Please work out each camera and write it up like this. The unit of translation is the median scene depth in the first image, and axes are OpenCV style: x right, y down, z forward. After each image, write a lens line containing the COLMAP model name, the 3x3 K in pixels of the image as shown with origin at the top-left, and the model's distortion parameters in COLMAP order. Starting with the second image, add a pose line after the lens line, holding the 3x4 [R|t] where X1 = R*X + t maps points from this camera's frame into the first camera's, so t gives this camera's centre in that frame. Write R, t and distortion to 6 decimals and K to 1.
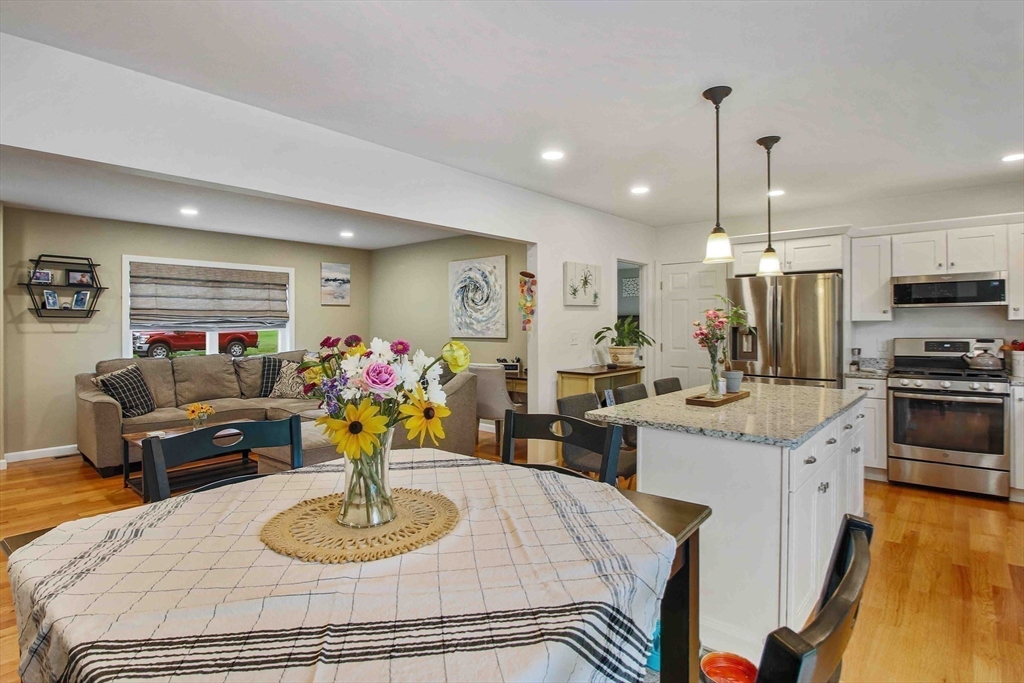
lens RADIAL K [[524.9, 0, 511.3], [0, 524.9, 332.7], [0, 0, 1]] dist [-0.000987, -0.002961]
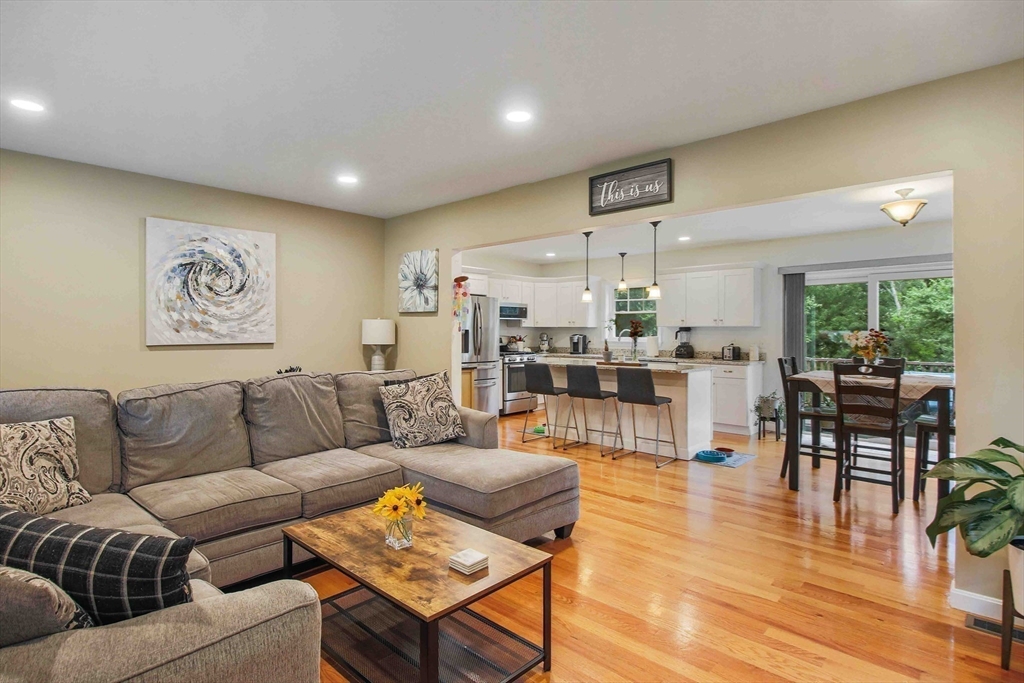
lens RADIAL K [[524.9, 0, 506.8], [0, 524.9, 335.5], [0, 0, 1]] dist [-0.000987, -0.002961]
pose [[0.038225, -0.004034, 0.999261, -0.737912], [0.013769, 0.999899, 0.003510, 0.001483], [-0.999174, 0.013624, 0.038277, 0.618519]]
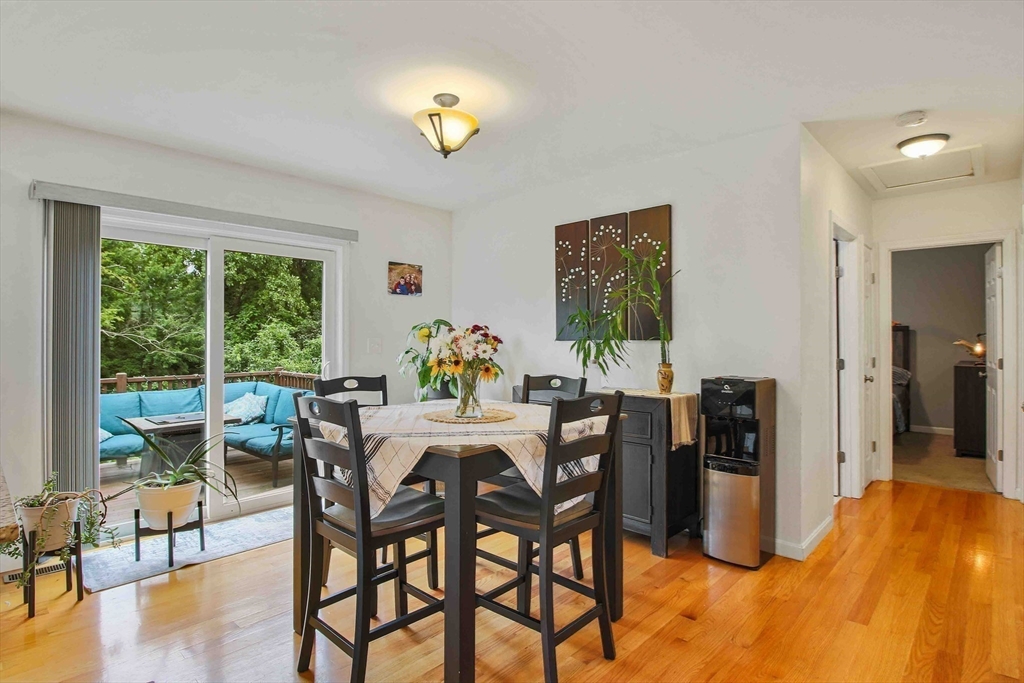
lens RADIAL K [[524.9, 0, 504.7], [0, 524.9, 335.4], [0, 0, 1]] dist [-0.000987, -0.002961]
pose [[-0.998738, 0.006654, 0.049777, -0.086606], [0.007259, 0.999902, 0.011979, 0.004953], [-0.049692, 0.012325, -0.998689, 0.535816]]
